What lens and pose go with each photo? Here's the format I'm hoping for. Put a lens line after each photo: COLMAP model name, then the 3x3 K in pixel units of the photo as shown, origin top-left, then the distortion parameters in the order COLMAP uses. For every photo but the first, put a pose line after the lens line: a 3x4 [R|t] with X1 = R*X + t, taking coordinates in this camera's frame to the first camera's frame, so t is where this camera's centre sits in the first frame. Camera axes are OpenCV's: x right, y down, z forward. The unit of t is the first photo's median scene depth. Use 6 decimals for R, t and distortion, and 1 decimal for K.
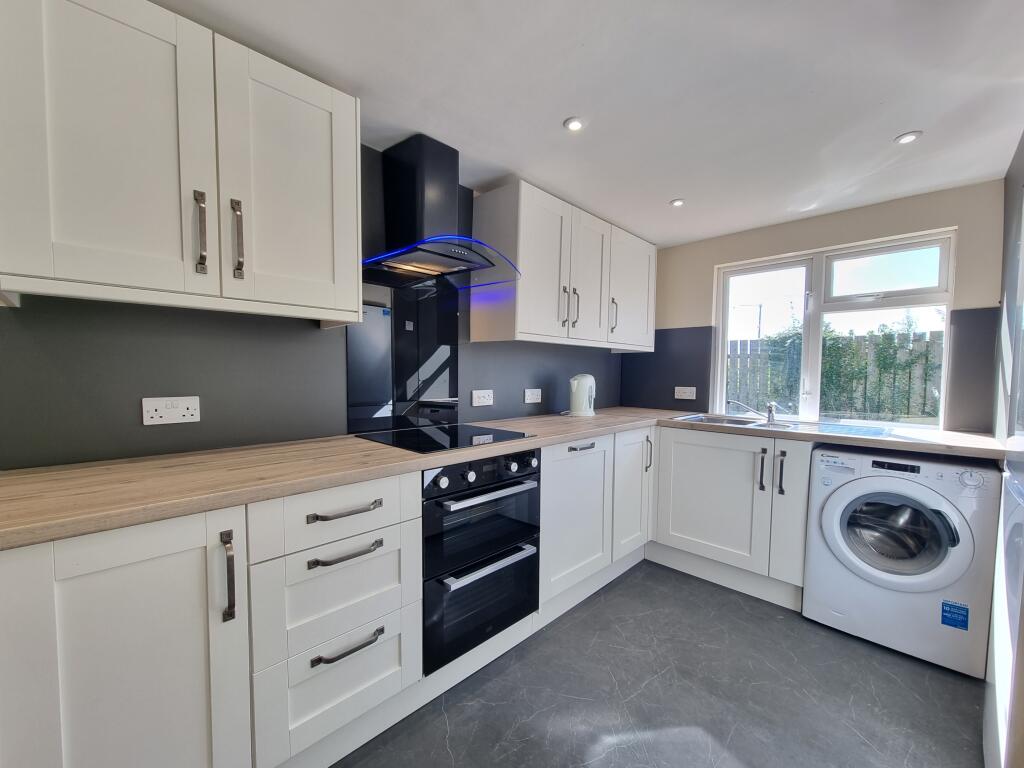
lens RADIAL K [[420.8, 0, 509.4], [0, 420.8, 394.0], [0, 0, 1]] dist [-0.002769, 0.000360]
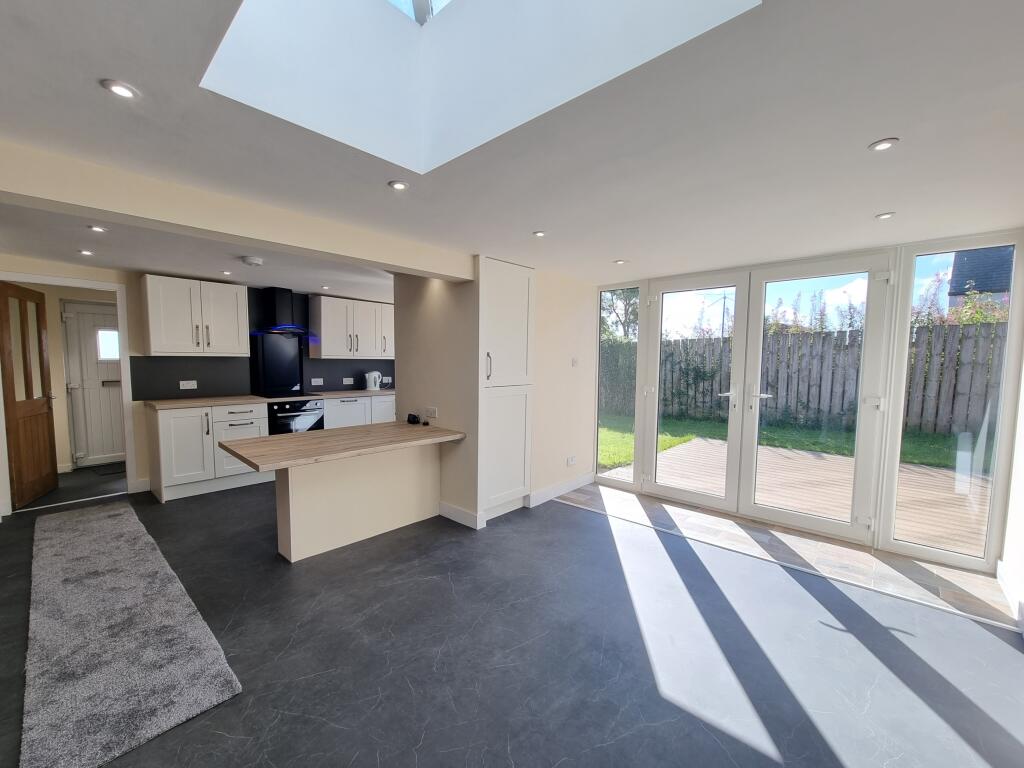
lens RADIAL K [[420.8, 0, 509.4], [0, 420.8, 394.0], [0, 0, 1]] dist [-0.002769, 0.000360]
pose [[0.998955, -0.002545, 0.045638, 1.083669], [0.001277, 0.999613, 0.027785, 0.016189], [-0.045692, -0.027698, 0.998572, -1.671890]]
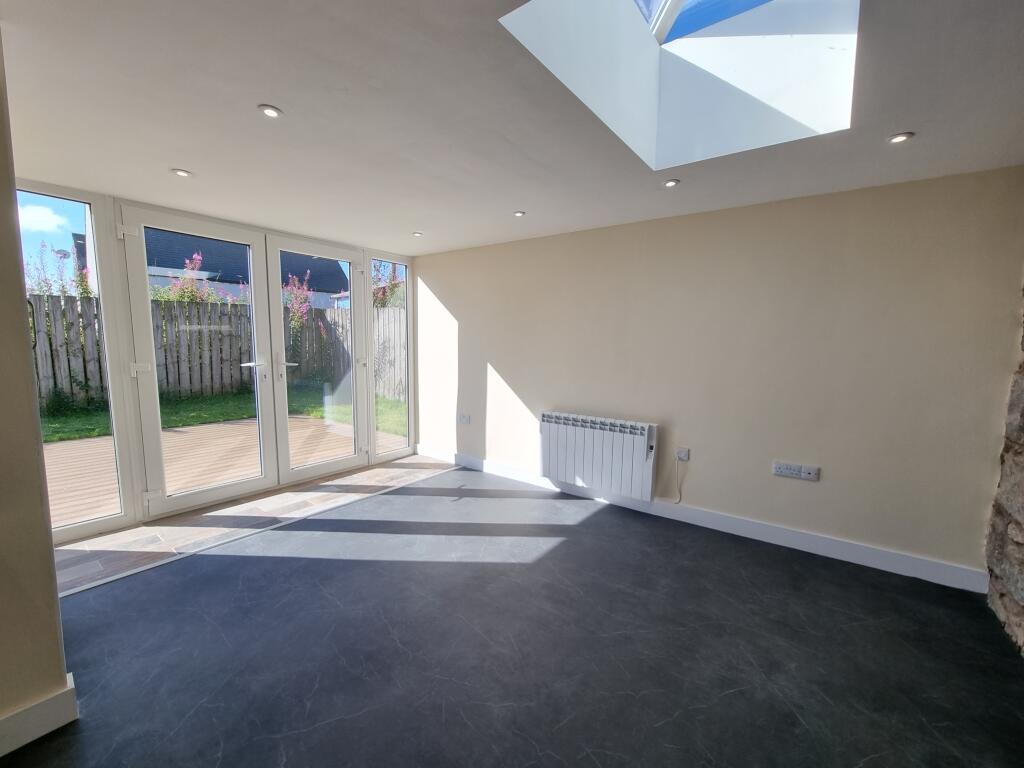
lens RADIAL K [[420.8, 0, 509.4], [0, 420.8, 394.0], [0, 0, 1]] dist [-0.002769, 0.000360]
pose [[-0.141776, -0.124187, 0.982078, 0.270752], [0.038191, 0.990675, 0.130787, 0.003057], [-0.989162, 0.056049, -0.135711, -0.609156]]
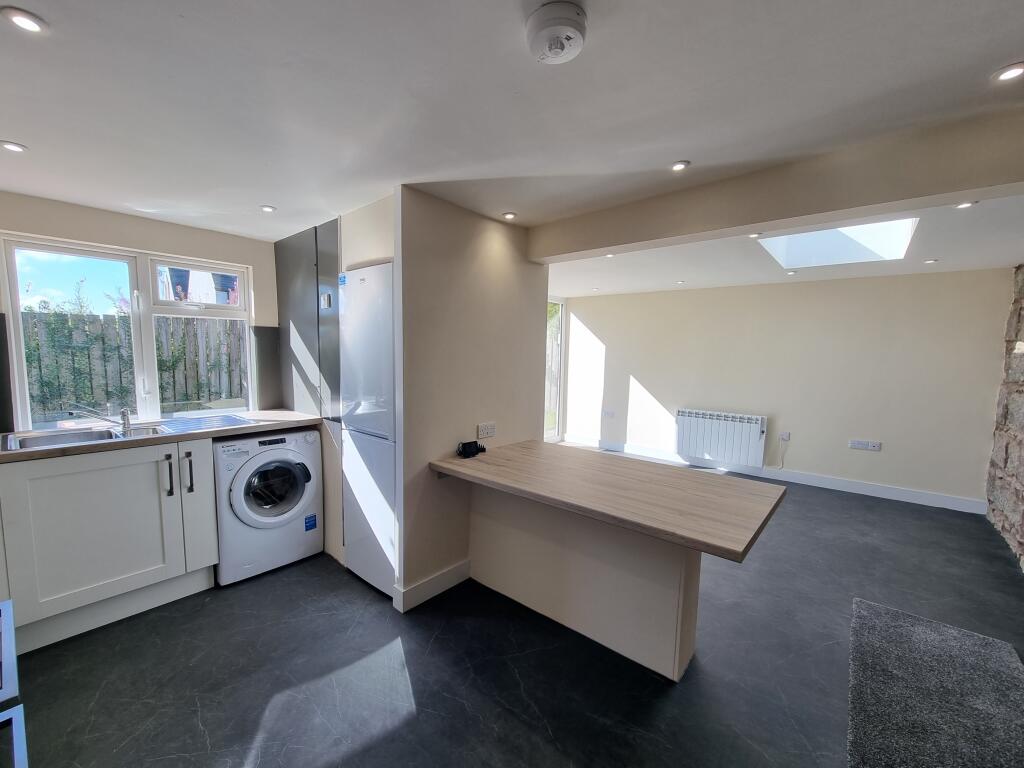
lens RADIAL K [[420.8, 0, 509.4], [0, 420.8, 394.0], [0, 0, 1]] dist [-0.002769, 0.000360]
pose [[-0.093648, -0.107463, 0.989789, -0.496070], [0.036704, 0.993109, 0.111296, -0.105972], [-0.994929, 0.046752, -0.089058, 0.303842]]
